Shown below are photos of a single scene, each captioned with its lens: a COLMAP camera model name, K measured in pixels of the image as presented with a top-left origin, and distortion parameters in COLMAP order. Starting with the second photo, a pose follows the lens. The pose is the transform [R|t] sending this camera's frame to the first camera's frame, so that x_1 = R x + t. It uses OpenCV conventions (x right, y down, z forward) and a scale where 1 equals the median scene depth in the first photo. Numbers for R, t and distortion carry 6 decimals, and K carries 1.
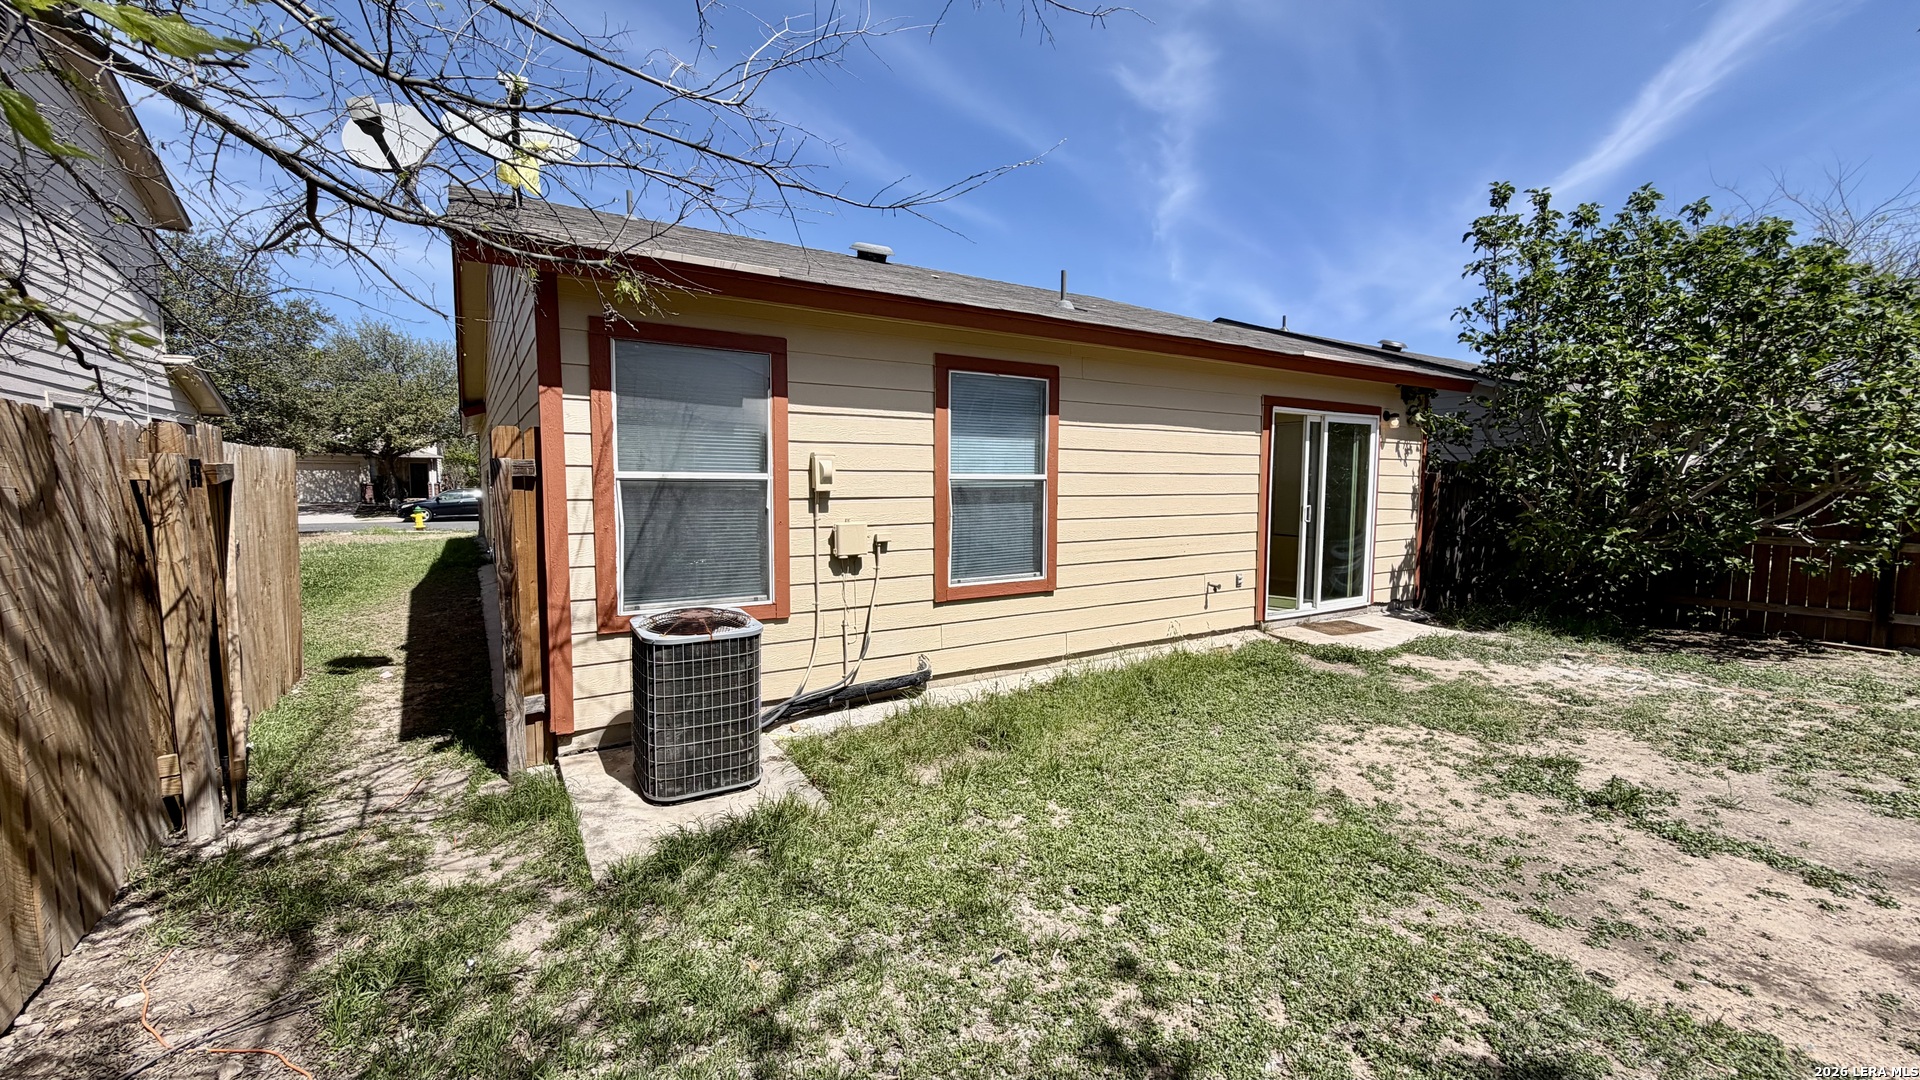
lens RADIAL K [[772.2, 0, 954.0], [0, 772.2, 529.6], [0, 0, 1]] dist [0.002575, 0.000056]
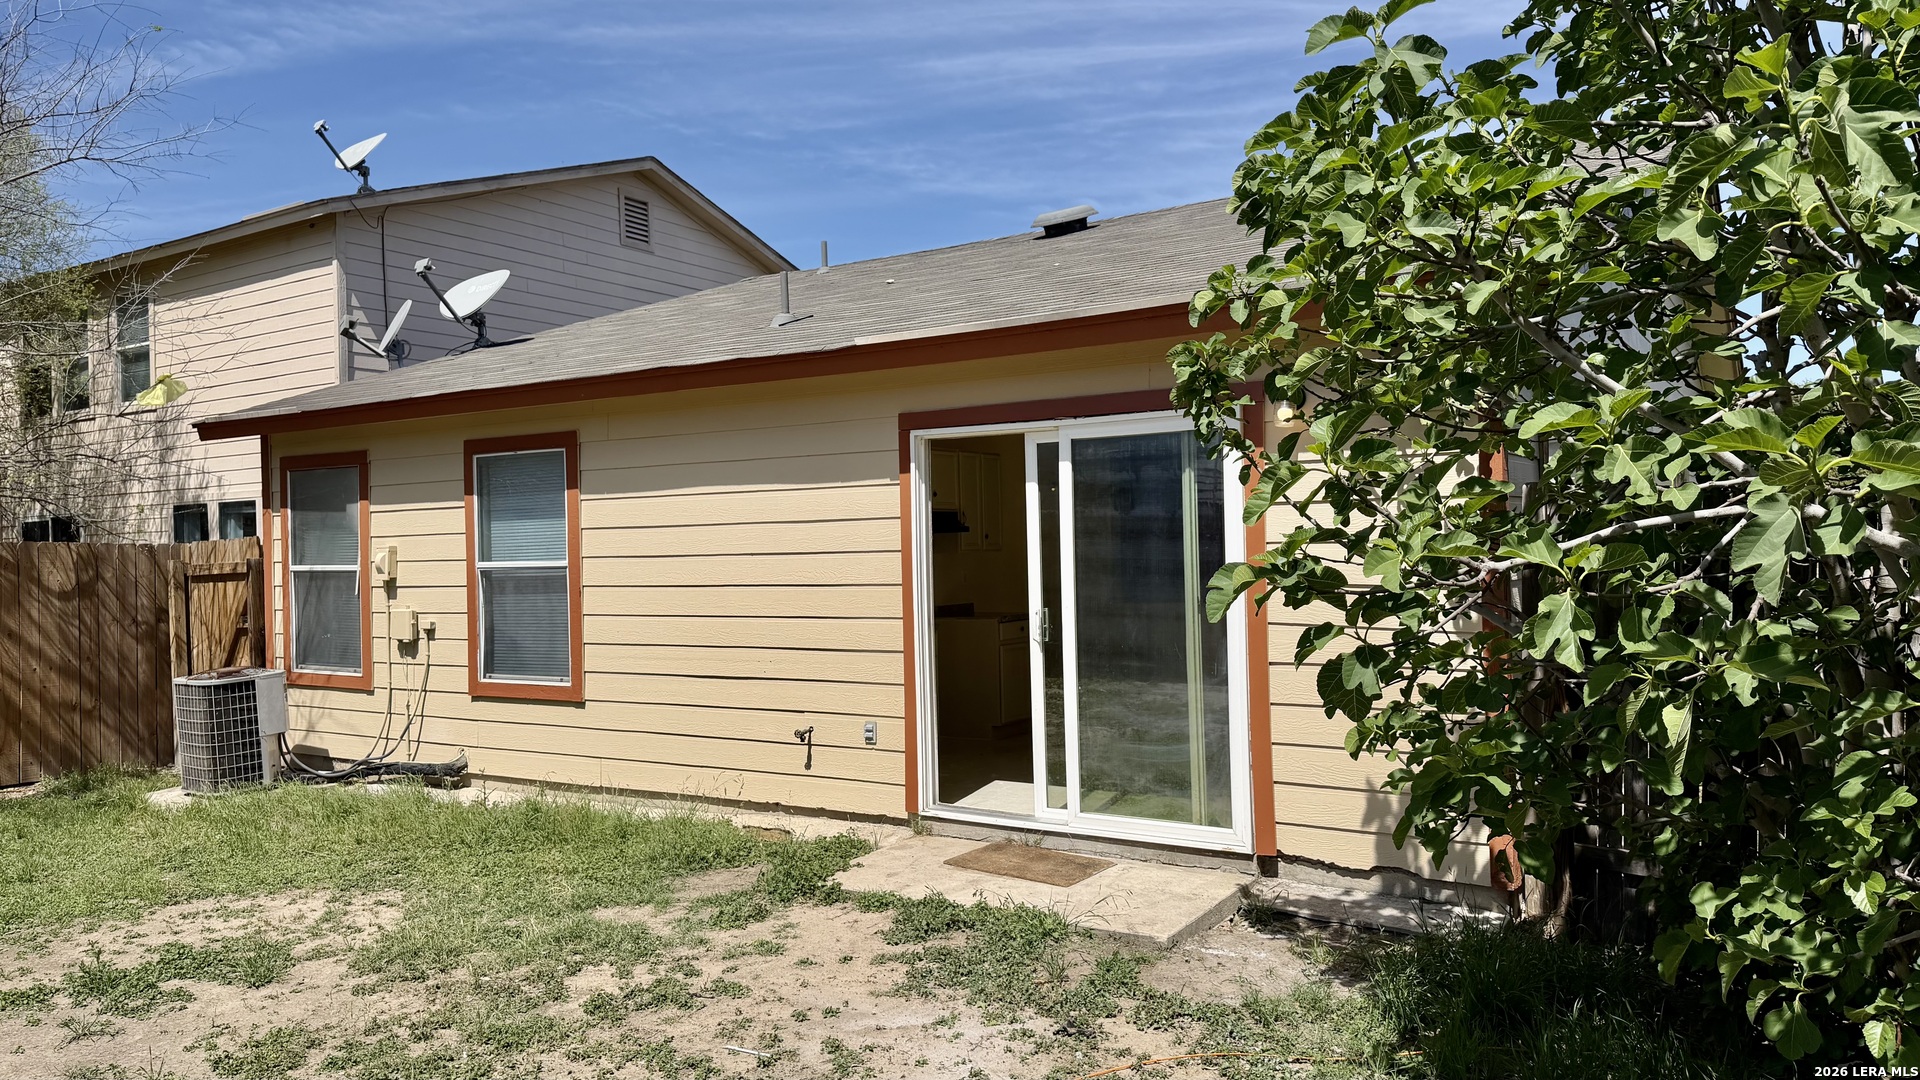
lens RADIAL K [[1338.9, 0, 960.4], [0, 1338.9, 538.0], [0, 0, 1]] dist [0.070082, -0.085356]
pose [[0.415155, -0.020709, -0.909515, 1.942816], [-0.039490, 0.998388, -0.040758, -0.063469], [0.908893, 0.052838, 0.413668, 0.934484]]
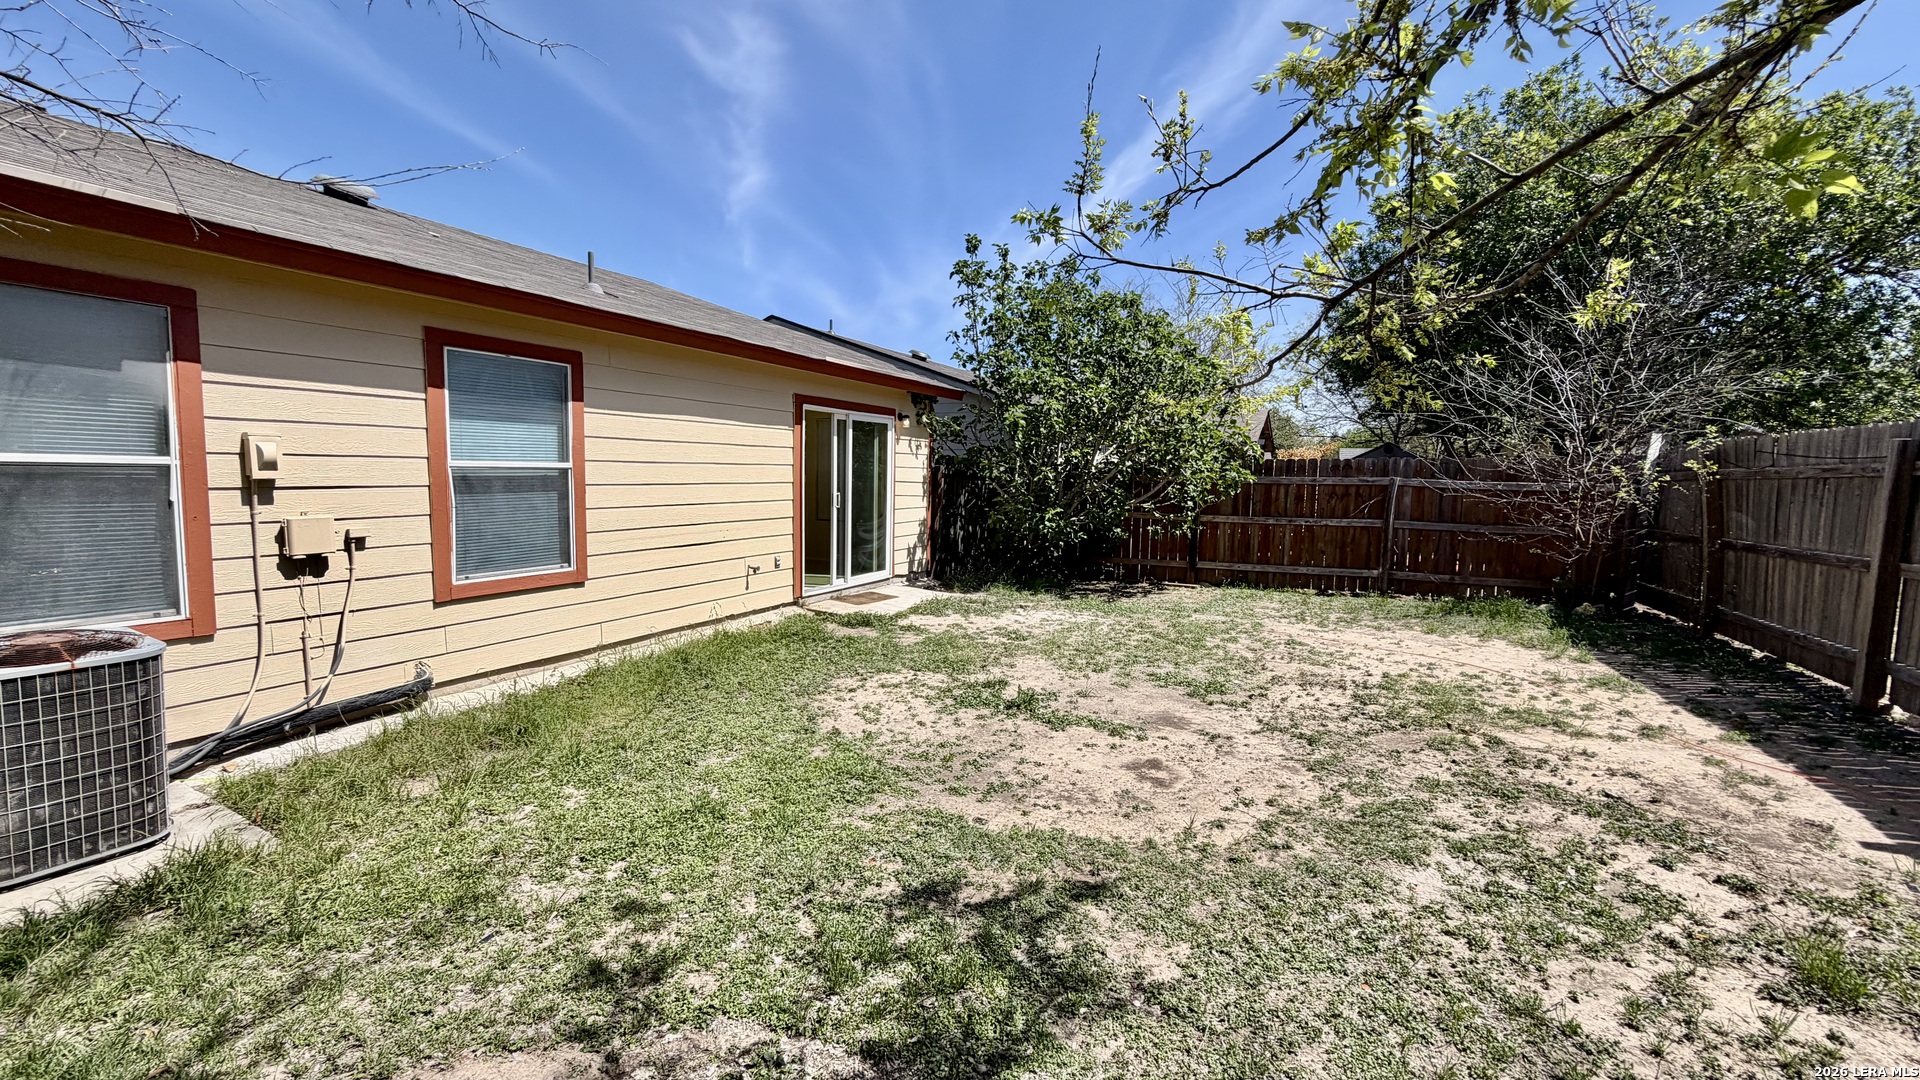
lens RADIAL K [[772.2, 0, 959.4], [0, 772.2, 527.8], [0, 0, 1]] dist [0.002575, 0.000056]
pose [[0.857344, -0.030256, 0.513855, 0.042957], [0.024307, 0.999537, 0.018298, 0.005556], [-0.514170, -0.003197, 0.857682, -0.102511]]
